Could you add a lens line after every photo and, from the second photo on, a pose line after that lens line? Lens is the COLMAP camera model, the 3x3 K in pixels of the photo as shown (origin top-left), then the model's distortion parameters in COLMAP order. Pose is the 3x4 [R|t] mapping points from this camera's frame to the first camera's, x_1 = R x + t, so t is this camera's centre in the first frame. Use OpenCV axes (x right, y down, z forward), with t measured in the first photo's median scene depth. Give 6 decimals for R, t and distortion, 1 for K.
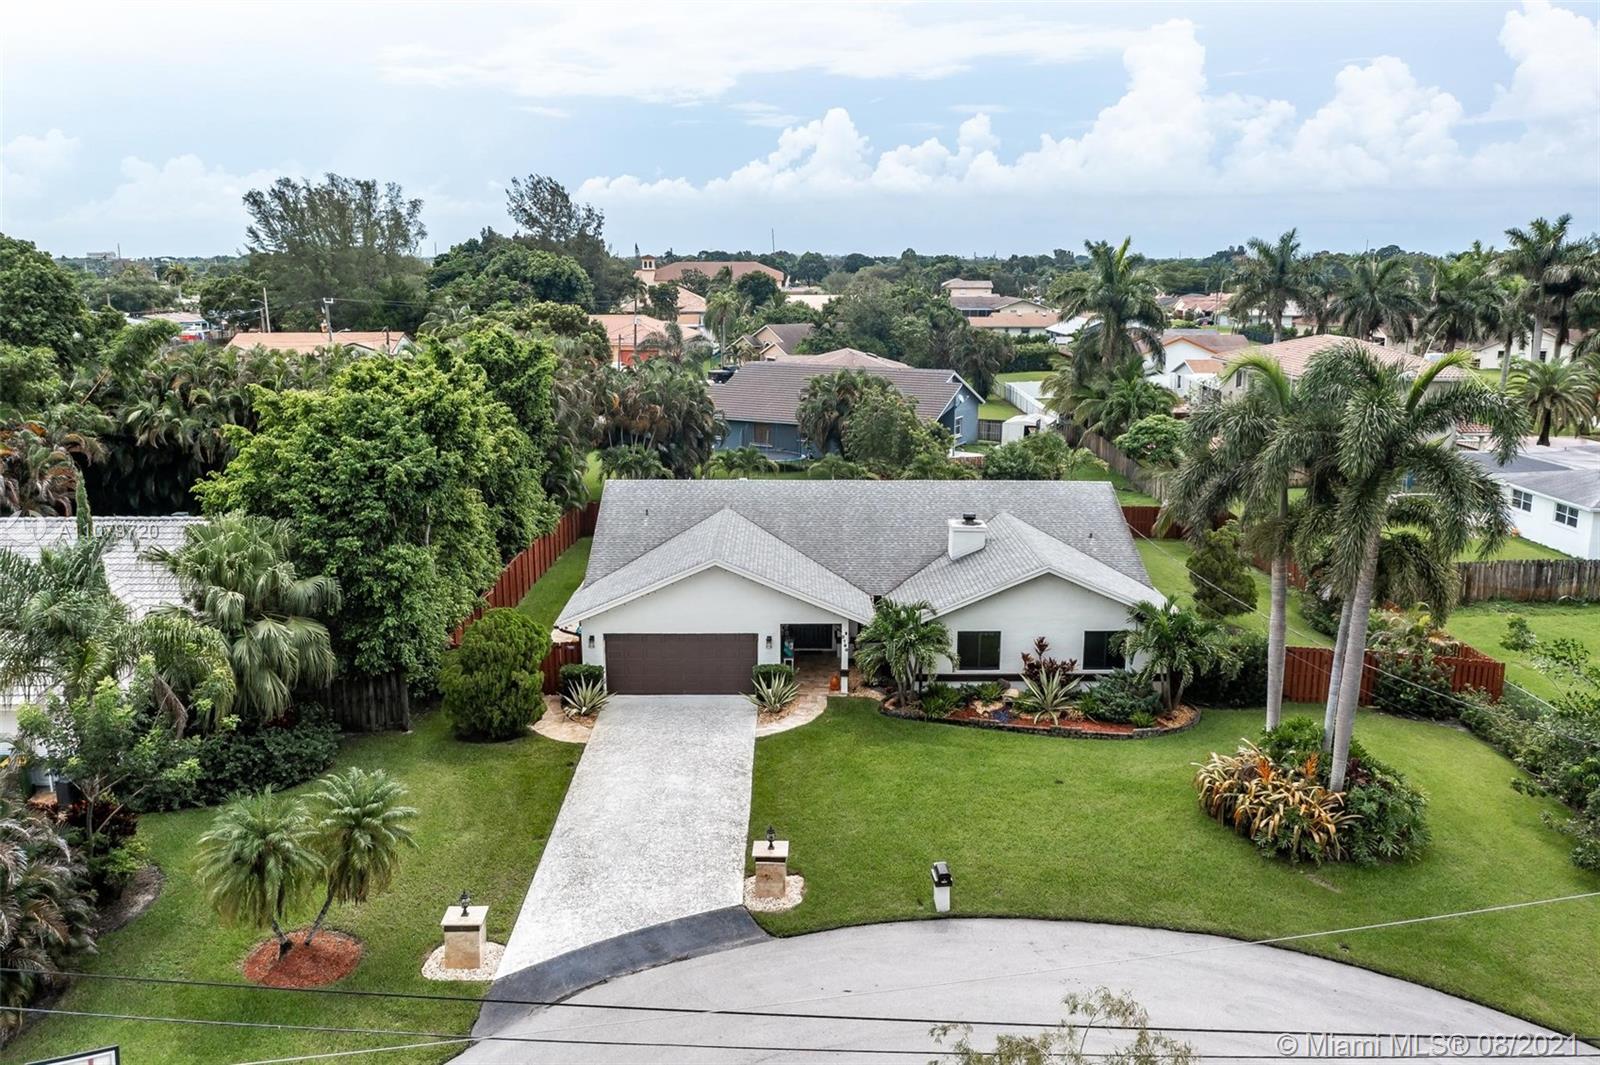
lens RADIAL K [[1256.2, 0, 847.9], [0, 1256.2, 572.3], [0, 0, 1]] dist [-0.006549, -0.005192]
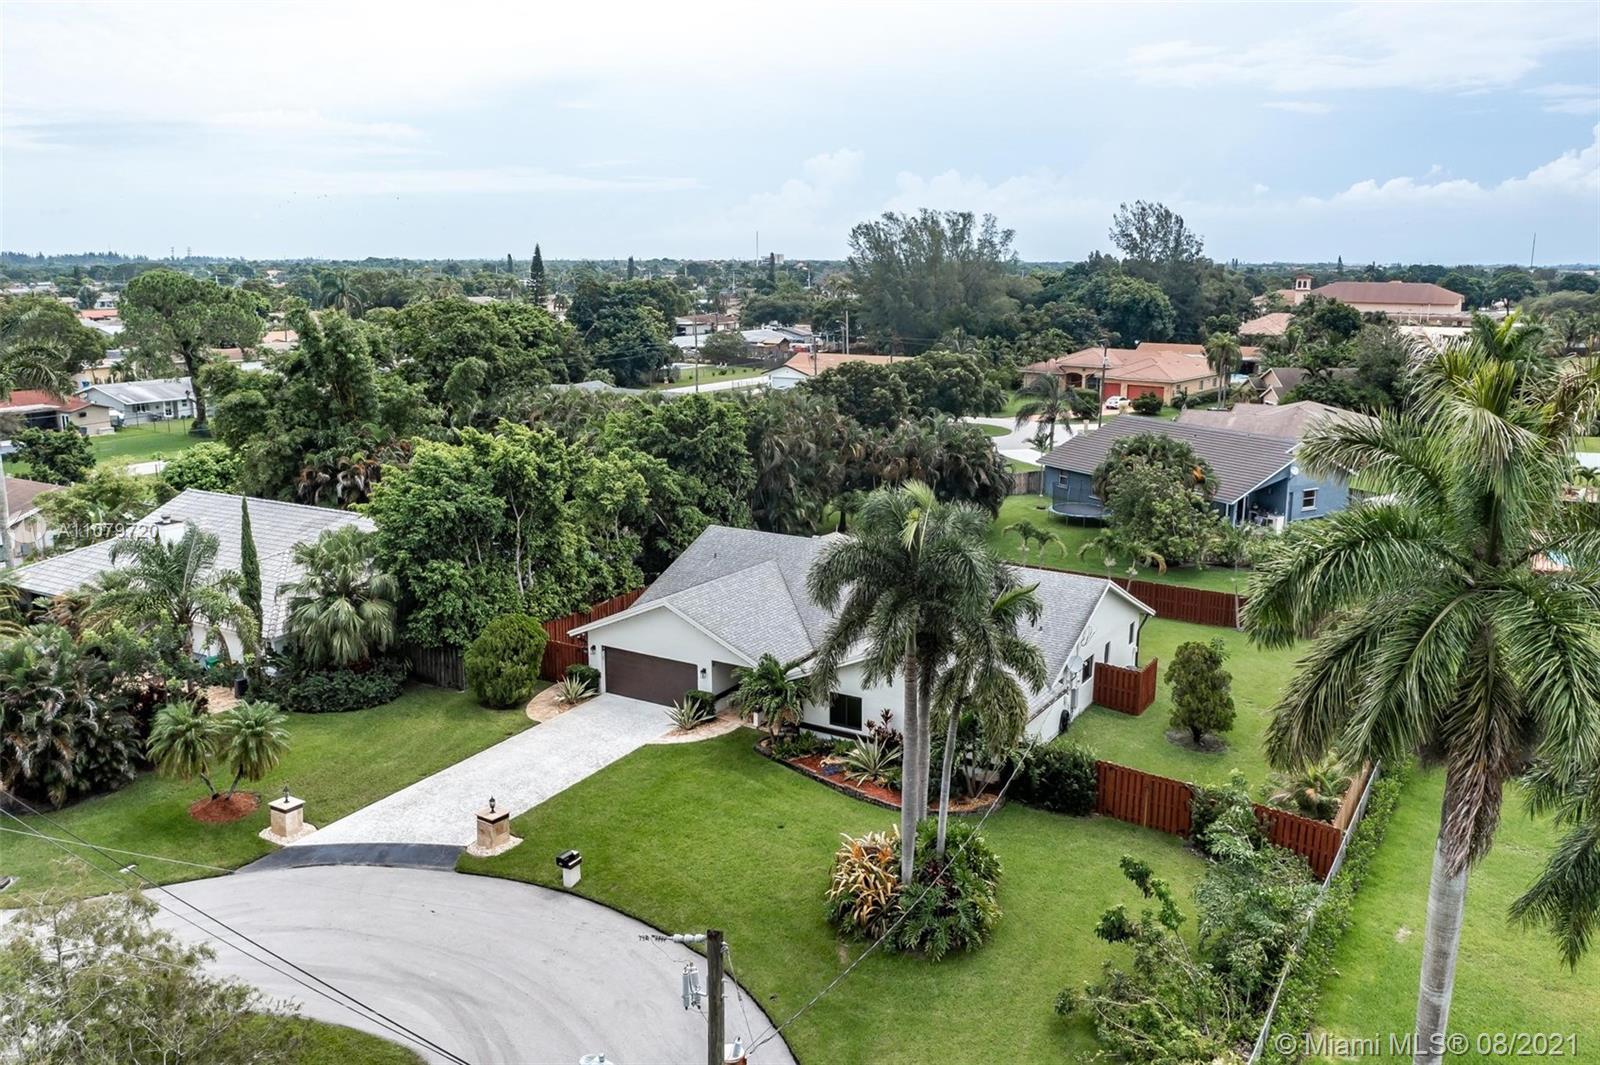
lens RADIAL K [[1282.0, 0, 879.5], [0, 1282.0, 631.8], [0, 0, 1]] dist [-0.003012, 0.004806]
pose [[0.851989, 0.154464, -0.500255, 0.543973], [-0.135137, 0.987991, 0.074910, -0.078806], [0.505819, 0.003780, 0.862631, -0.004820]]
